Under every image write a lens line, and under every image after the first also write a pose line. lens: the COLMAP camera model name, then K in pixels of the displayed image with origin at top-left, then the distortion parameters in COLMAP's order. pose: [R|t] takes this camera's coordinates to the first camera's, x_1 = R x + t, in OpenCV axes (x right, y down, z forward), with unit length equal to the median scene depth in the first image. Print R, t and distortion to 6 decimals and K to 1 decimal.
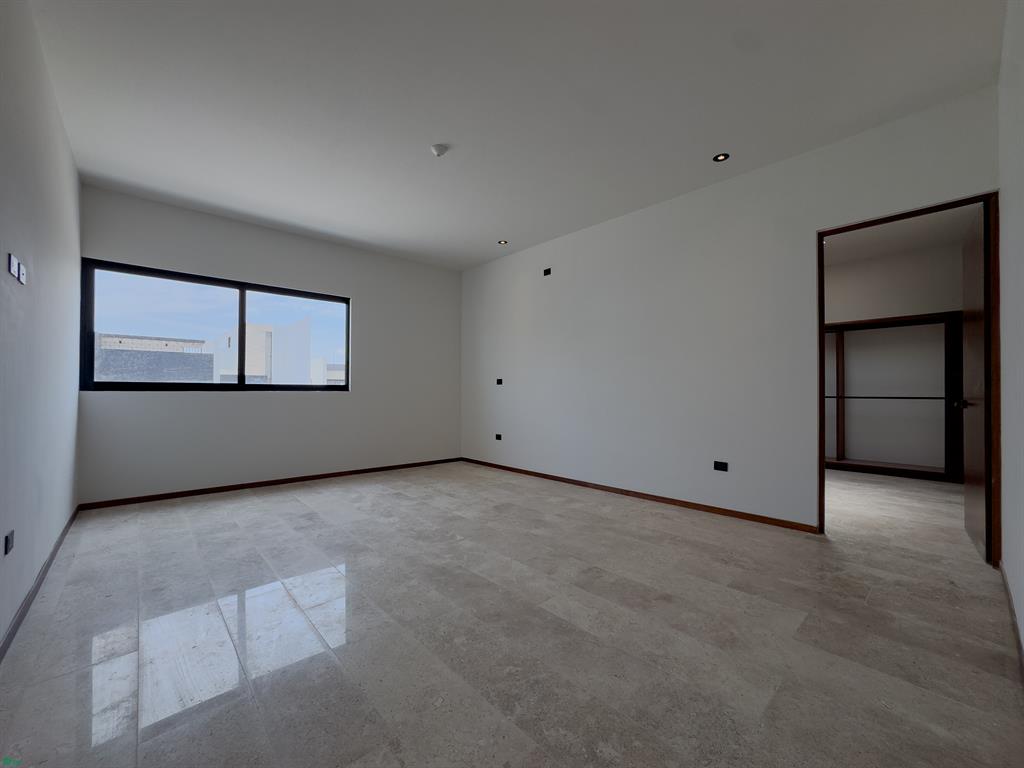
lens RADIAL K [[416.0, 0, 532.9], [0, 416.0, 388.7], [0, 0, 1]] dist [-0.027431, 0.017553]
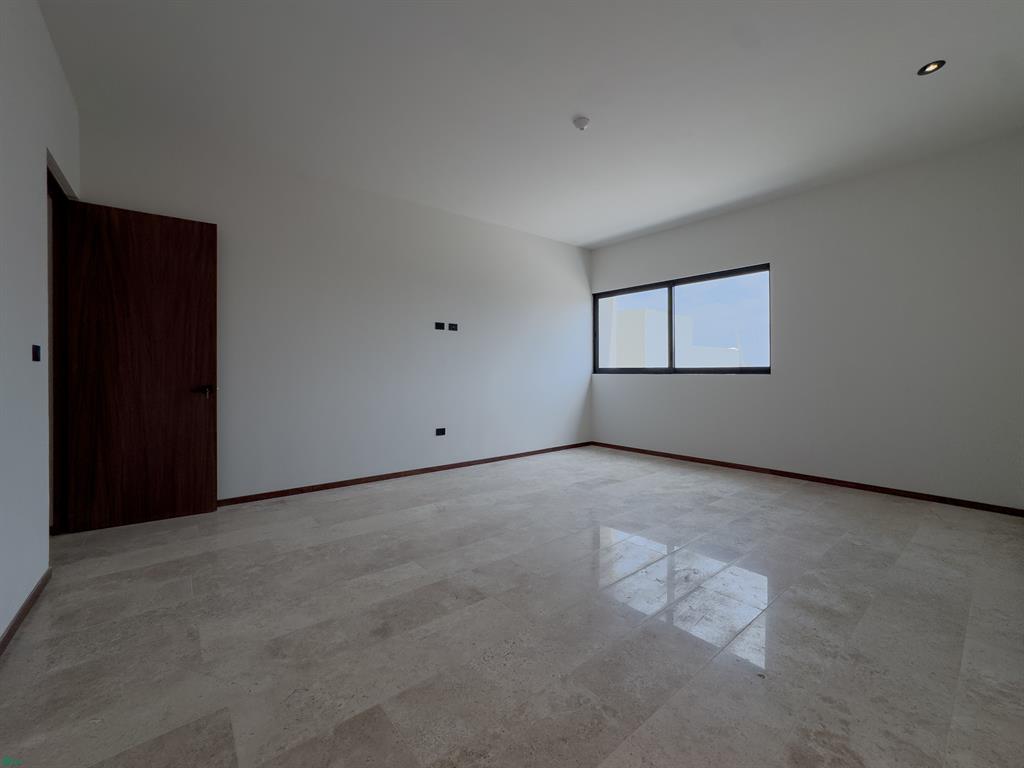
lens RADIAL K [[436.0, 0, 508.0], [0, 436.0, 386.0], [0, 0, 1]] dist [-0.040061, 0.018754]
pose [[-0.101215, 0.024428, -0.994565, 0.952726], [0.006496, 0.999693, 0.023893, 0.012123], [0.994843, -0.004042, -0.101343, 1.135404]]
